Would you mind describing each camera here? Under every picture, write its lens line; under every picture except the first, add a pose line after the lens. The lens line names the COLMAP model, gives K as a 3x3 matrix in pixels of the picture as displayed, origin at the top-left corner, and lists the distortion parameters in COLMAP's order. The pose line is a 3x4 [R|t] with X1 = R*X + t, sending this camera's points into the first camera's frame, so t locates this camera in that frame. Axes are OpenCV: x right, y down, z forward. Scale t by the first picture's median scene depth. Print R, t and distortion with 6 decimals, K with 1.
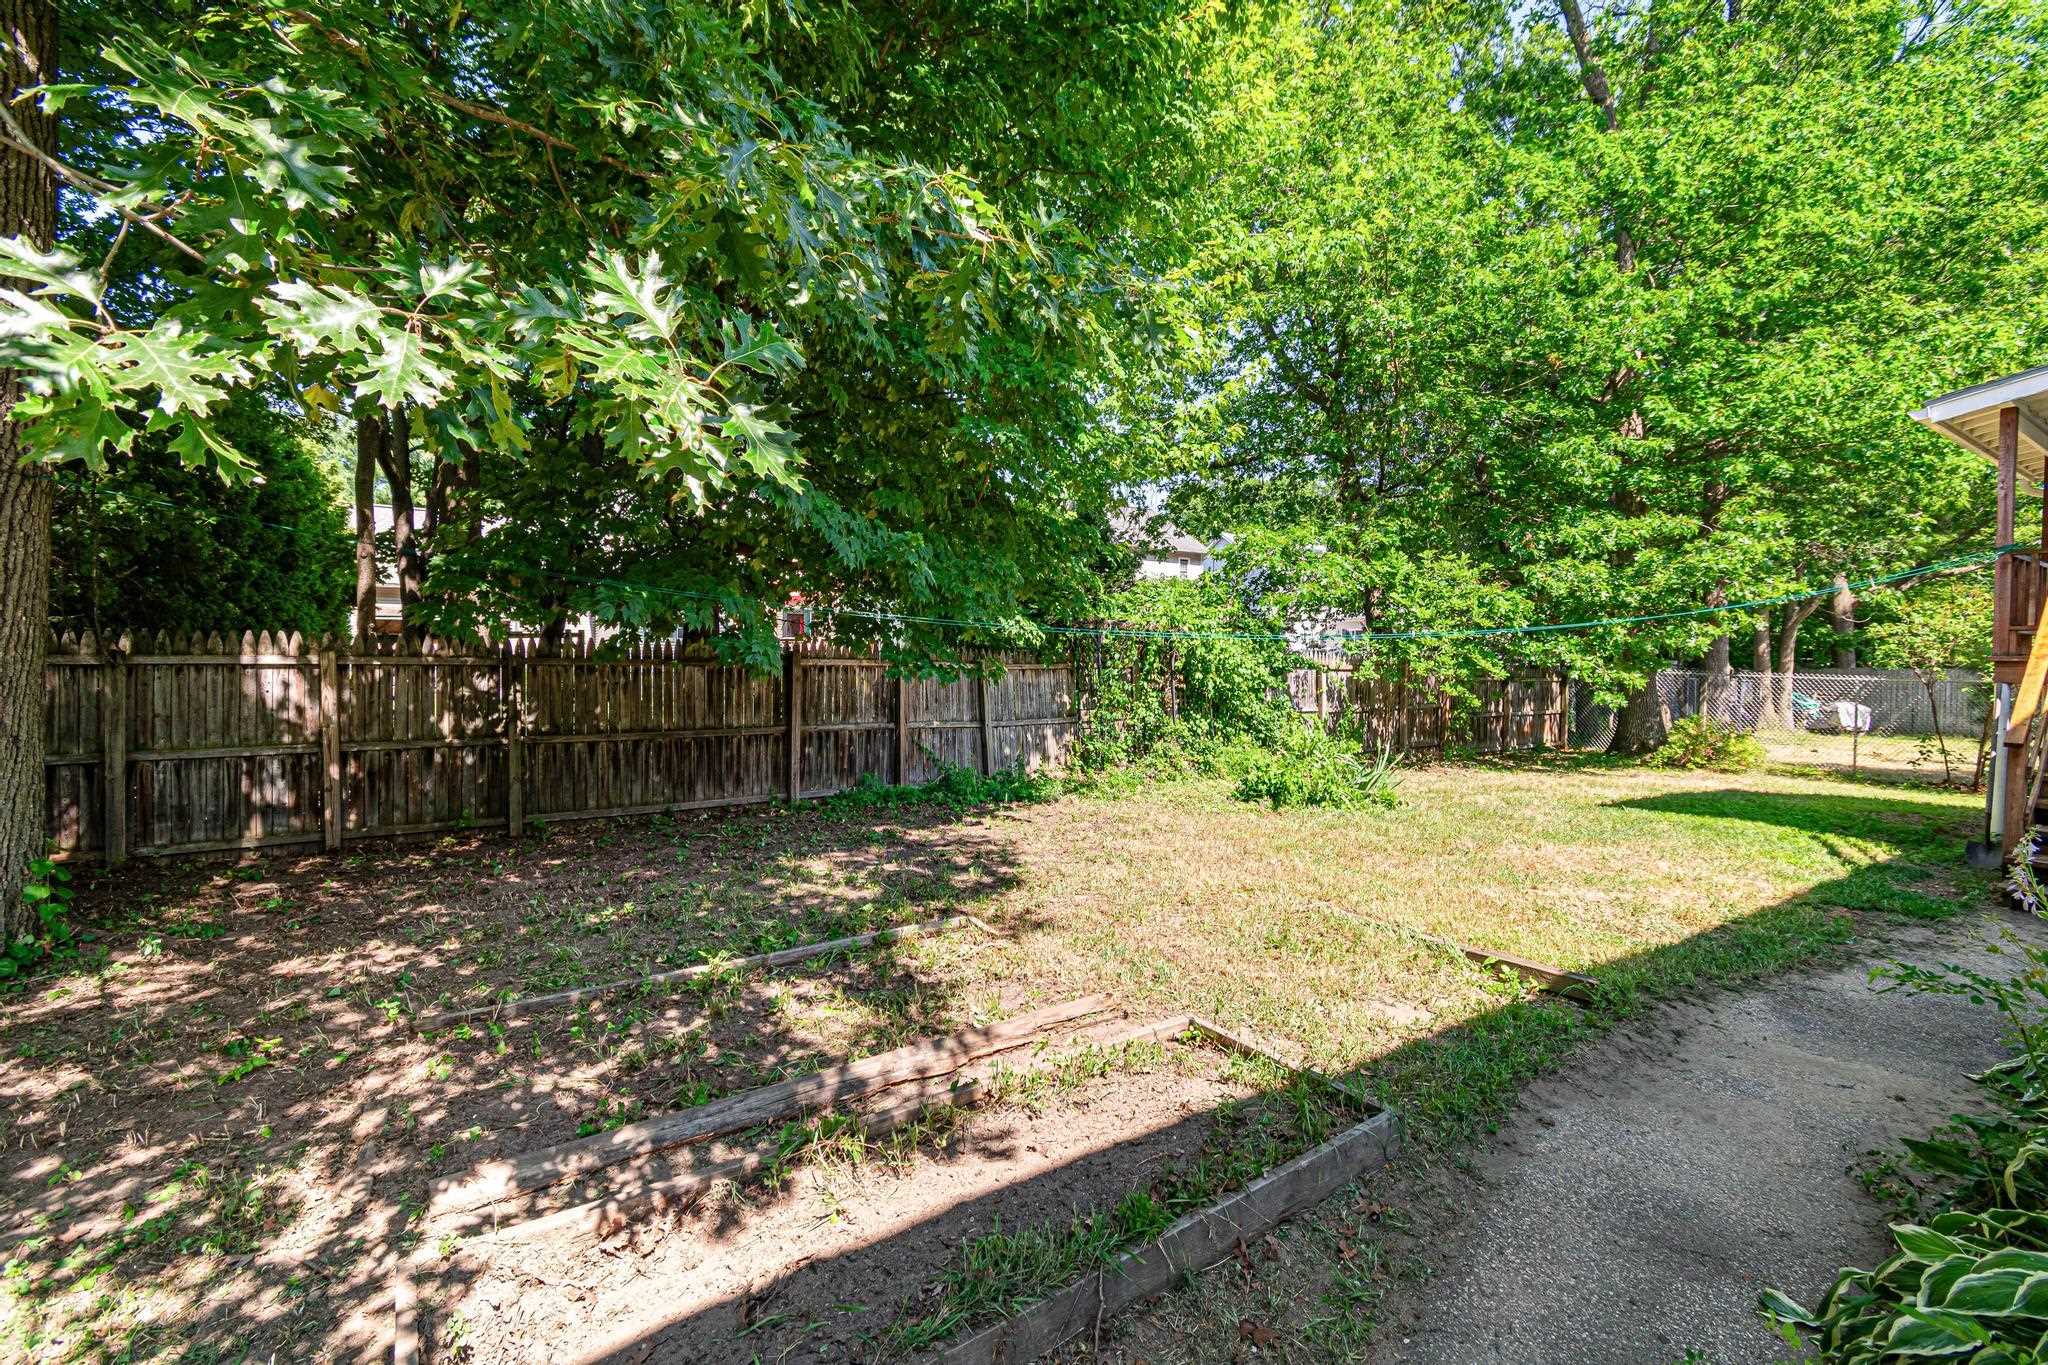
lens RADIAL K [[900.9, 0, 1031.3], [0, 900.9, 679.2], [0, 0, 1]] dist [0.005005, -0.000394]
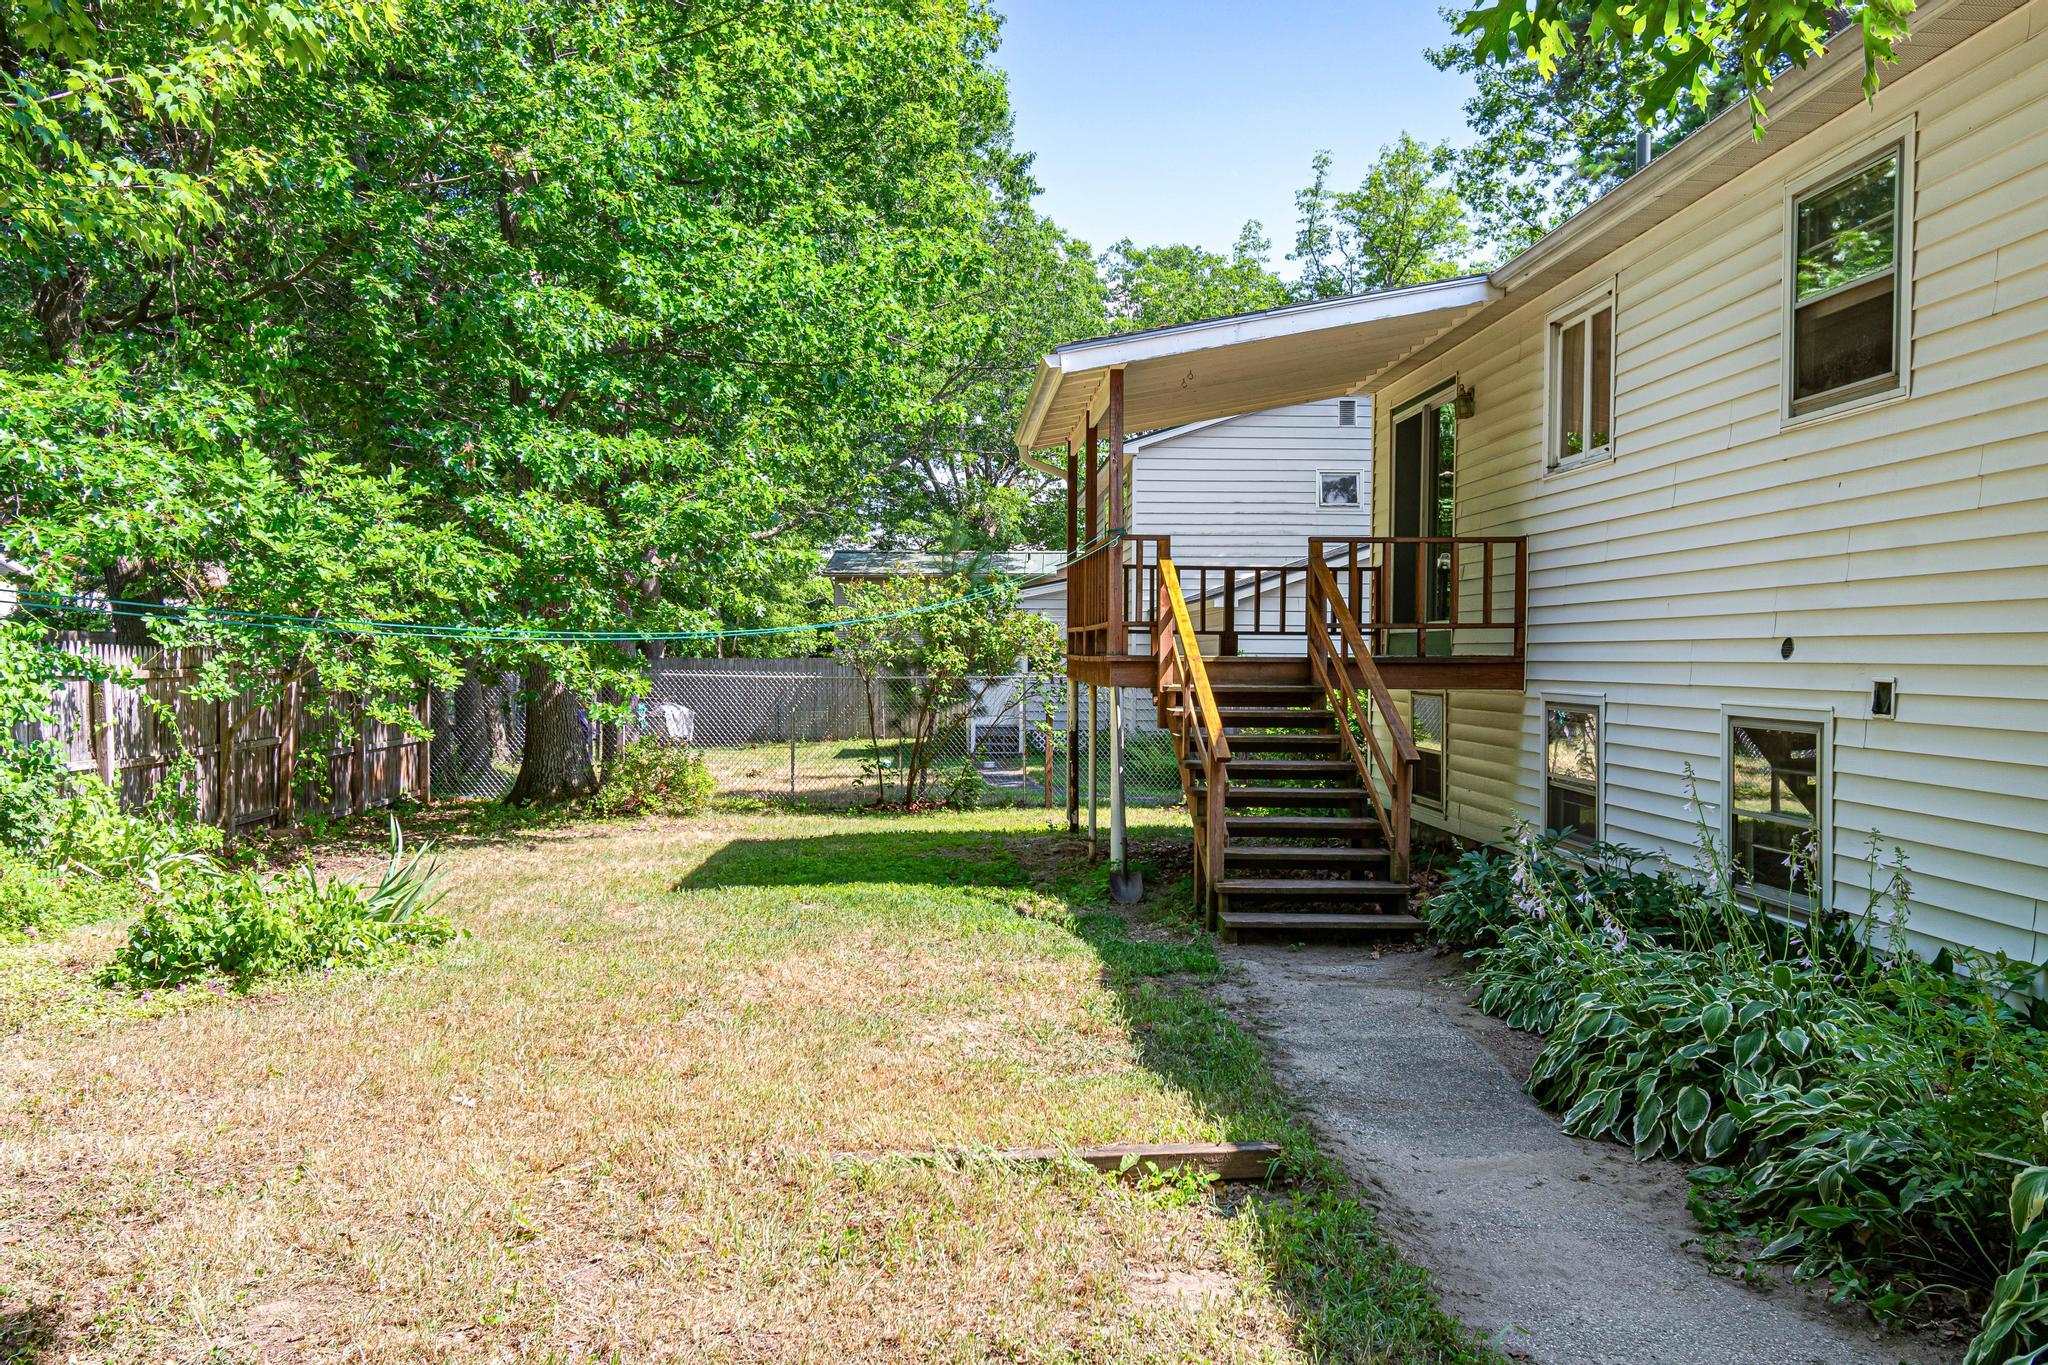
lens RADIAL K [[1600.3, 0, 1024.0], [0, 1600.3, 682.5], [0, 0, 1]] dist [0.001205, -0.000548]
pose [[0.517307, -0.026066, 0.855403, -0.177408], [0.020977, 0.999622, 0.017774, -0.017080], [-0.855543, 0.008749, 0.517658, 0.174771]]
